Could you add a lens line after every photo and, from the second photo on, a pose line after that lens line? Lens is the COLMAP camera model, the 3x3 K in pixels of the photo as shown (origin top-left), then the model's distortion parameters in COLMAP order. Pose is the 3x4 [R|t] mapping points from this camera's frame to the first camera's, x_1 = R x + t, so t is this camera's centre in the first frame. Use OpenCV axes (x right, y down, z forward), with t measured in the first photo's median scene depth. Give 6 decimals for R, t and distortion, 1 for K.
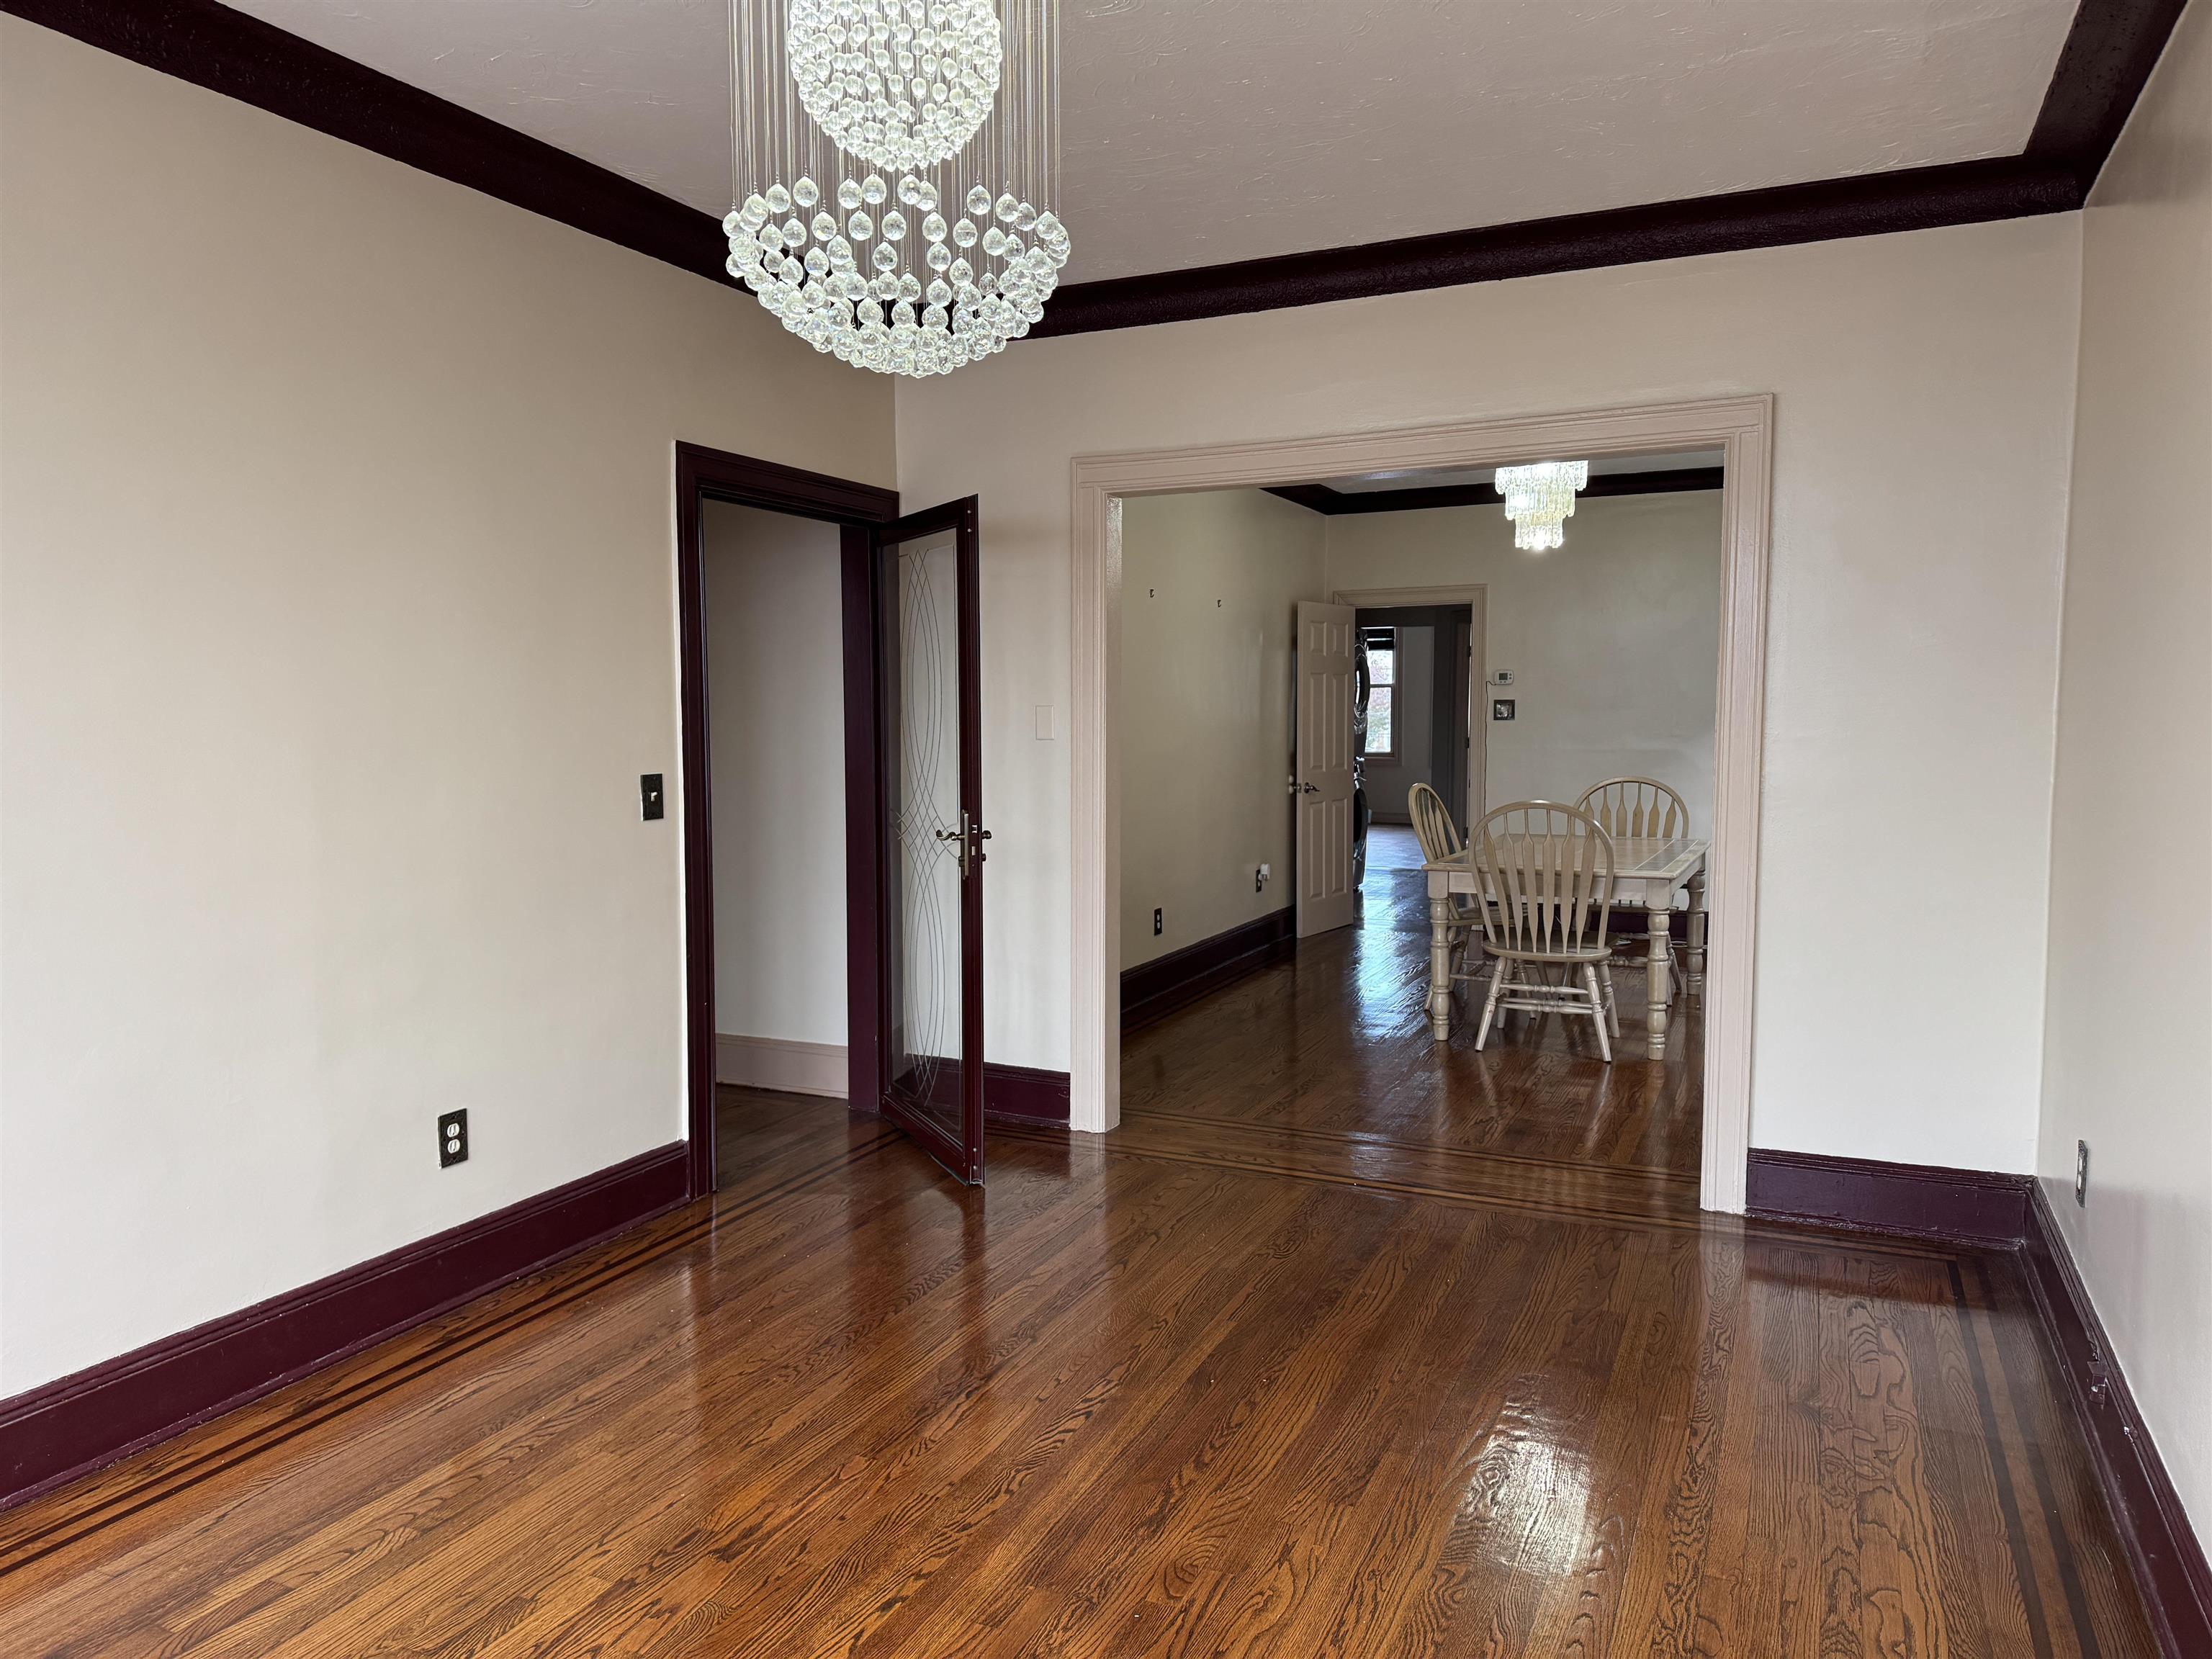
lens RADIAL K [[1526.7, 0, 1102.7], [0, 1526.7, 841.9], [0, 0, 1]] dist [0.100589, -0.183626]
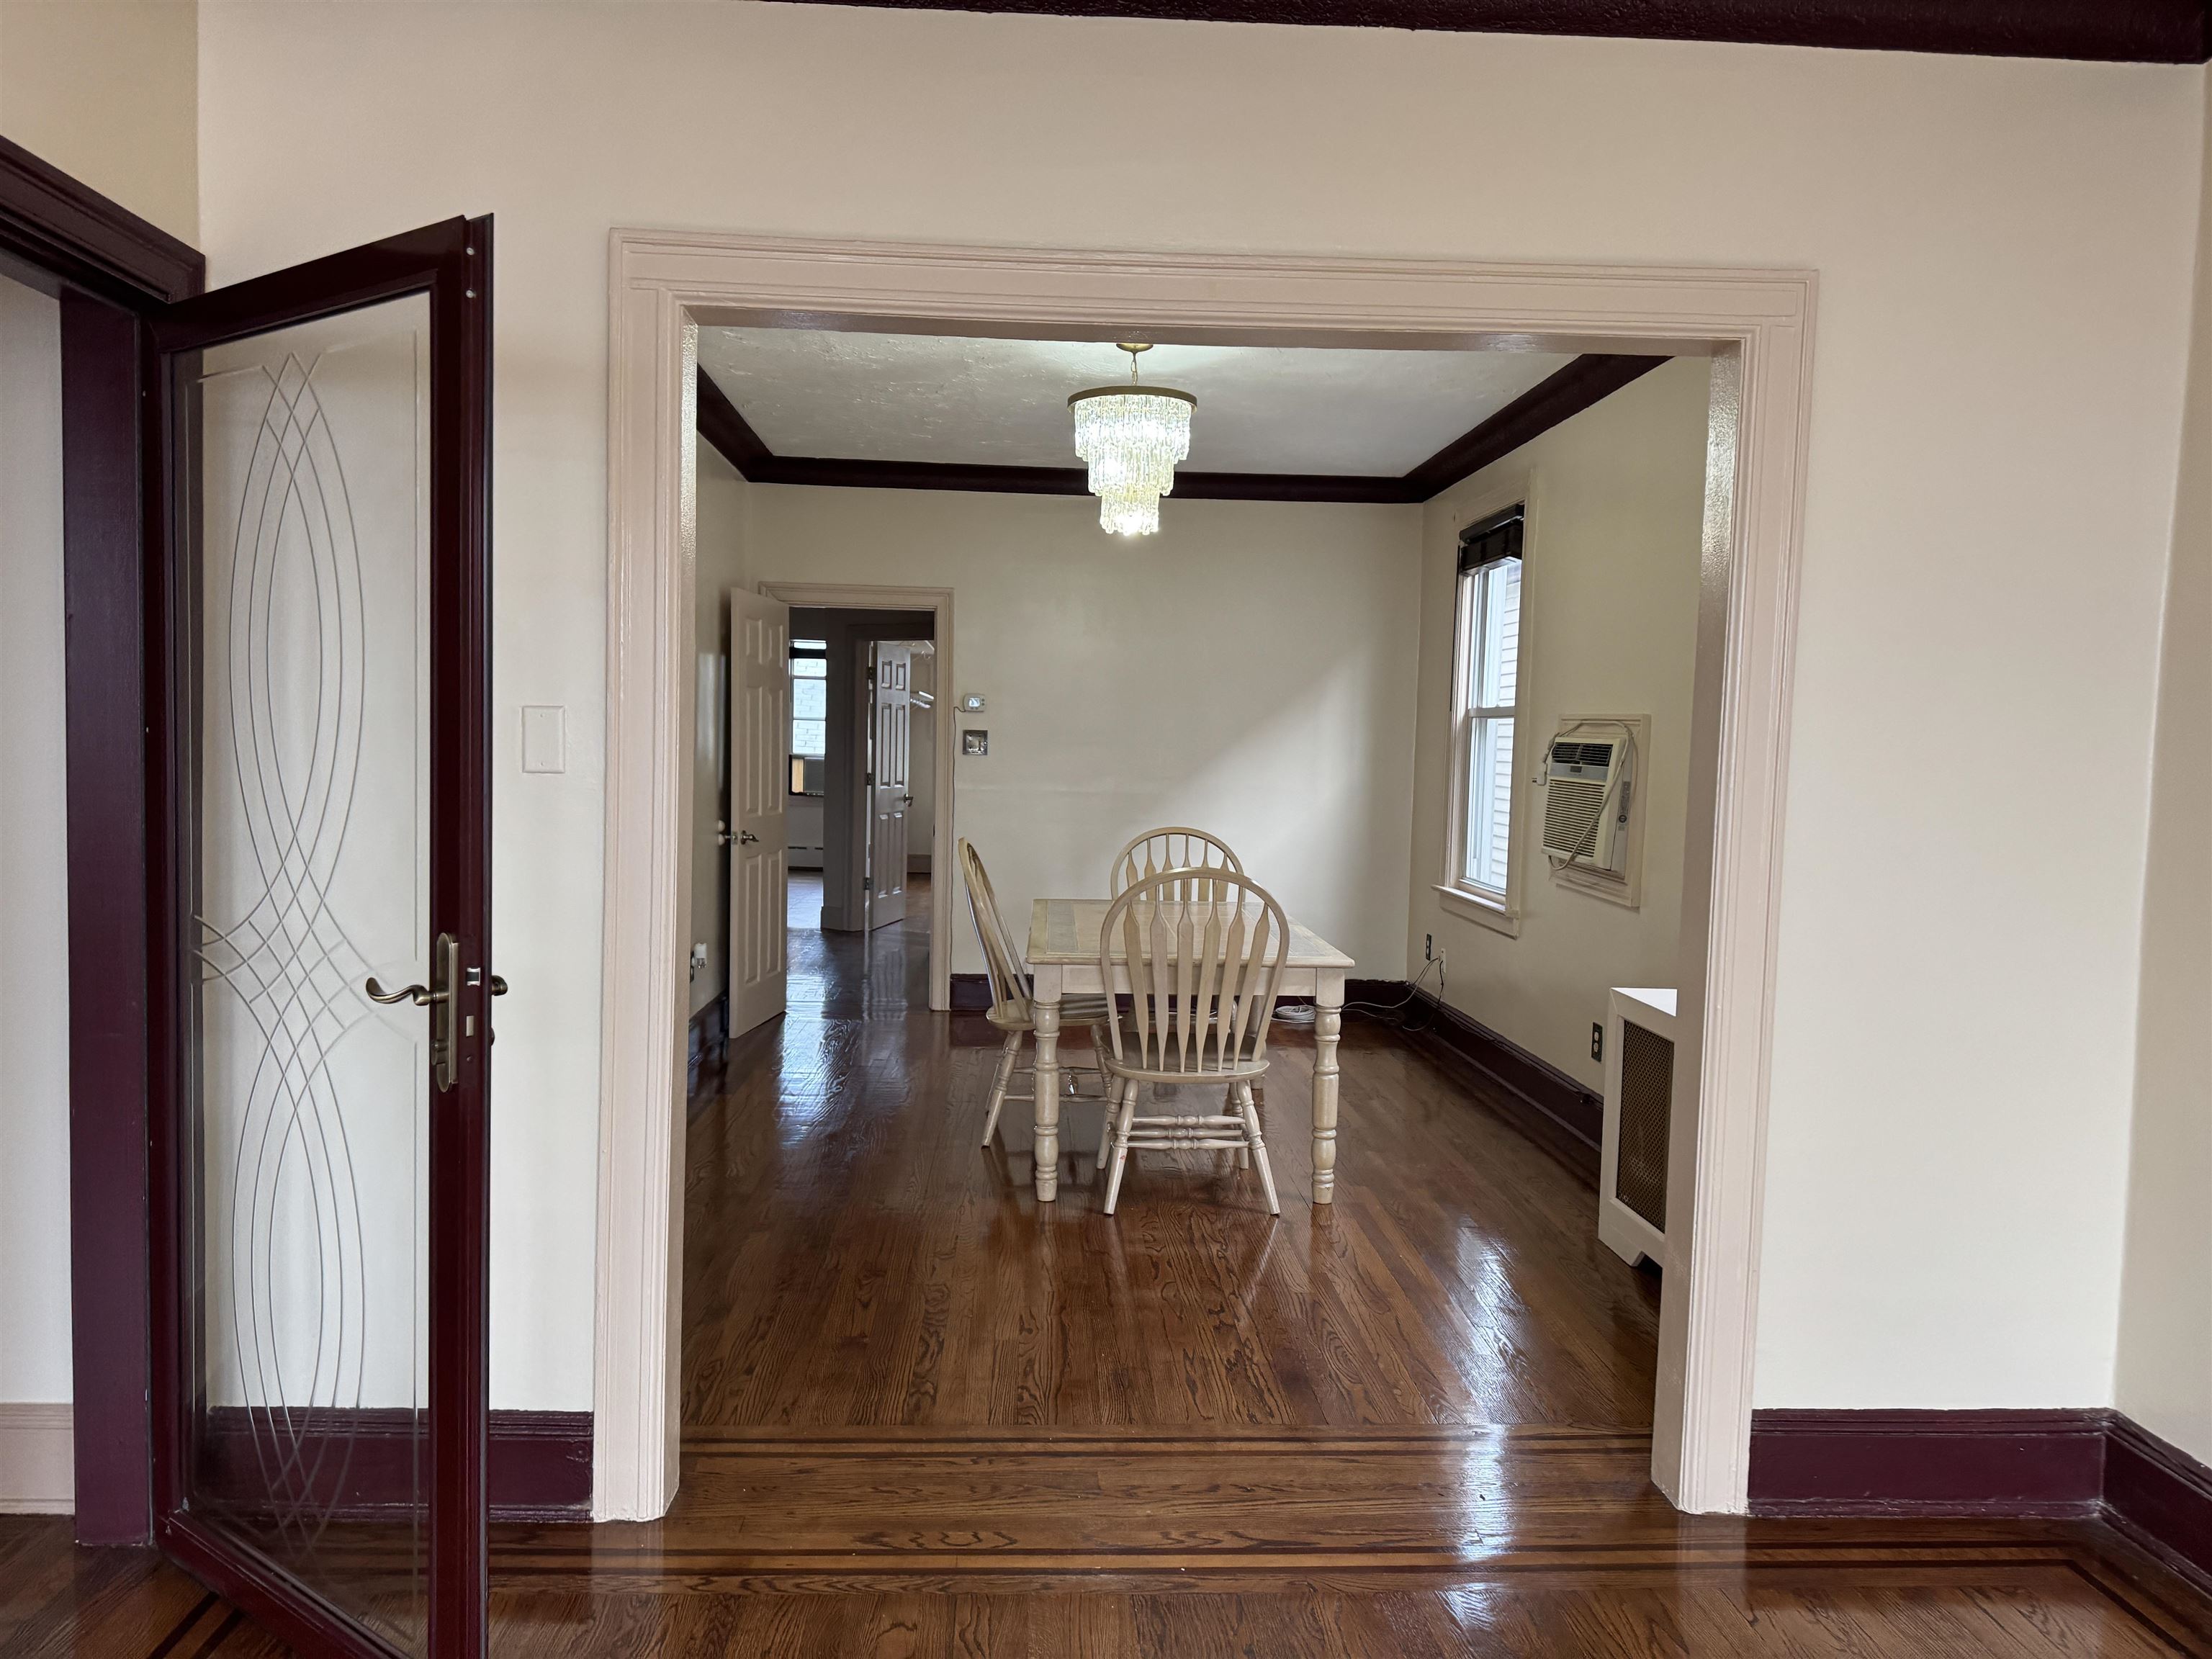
lens RADIAL K [[1524.0, 0, 1090.6], [0, 1524.0, 845.1], [0, 0, 1]] dist [0.107101, -0.124533]
pose [[0.886761, -0.006512, 0.462182, -0.110663], [0.014918, 0.999783, -0.014537, -0.031180], [-0.461987, 0.019786, 0.886666, 0.434192]]
